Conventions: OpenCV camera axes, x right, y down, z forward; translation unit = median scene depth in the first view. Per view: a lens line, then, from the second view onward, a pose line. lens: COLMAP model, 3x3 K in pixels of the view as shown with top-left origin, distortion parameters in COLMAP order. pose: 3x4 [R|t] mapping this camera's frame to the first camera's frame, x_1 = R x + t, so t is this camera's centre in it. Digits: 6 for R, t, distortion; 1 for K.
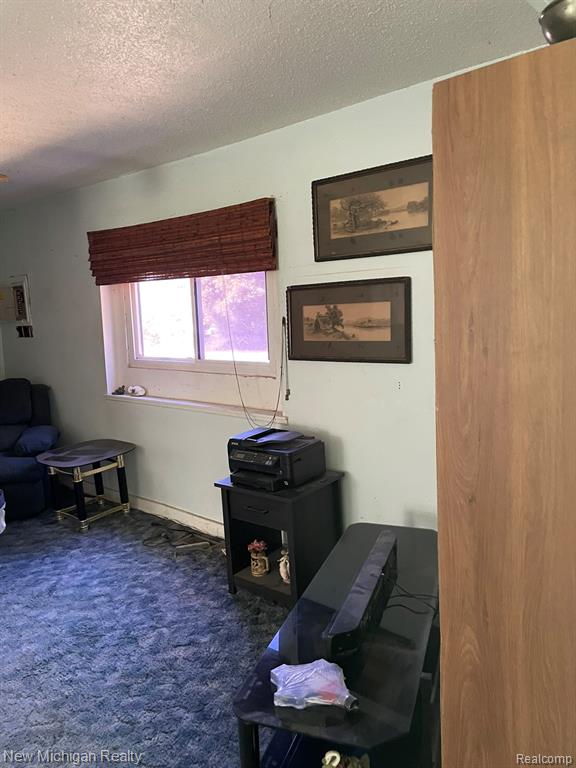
lens RADIAL K [[581.5, 0, 289.0], [0, 581.5, 382.7], [0, 0, 1]] dist [0.077595, -0.104977]
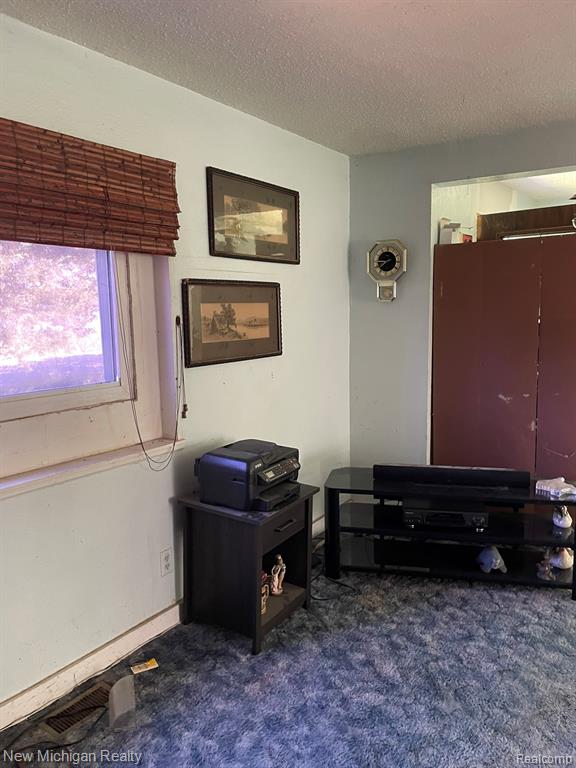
lens RADIAL K [[581.5, 0, 289.1], [0, 581.5, 386.6], [0, 0, 1]] dist [0.077595, -0.104977]
pose [[-0.123529, -0.095087, 0.987775, -0.904024], [0.140517, 0.983693, 0.112267, -0.092338], [-0.982342, 0.152667, -0.108153, 1.026031]]
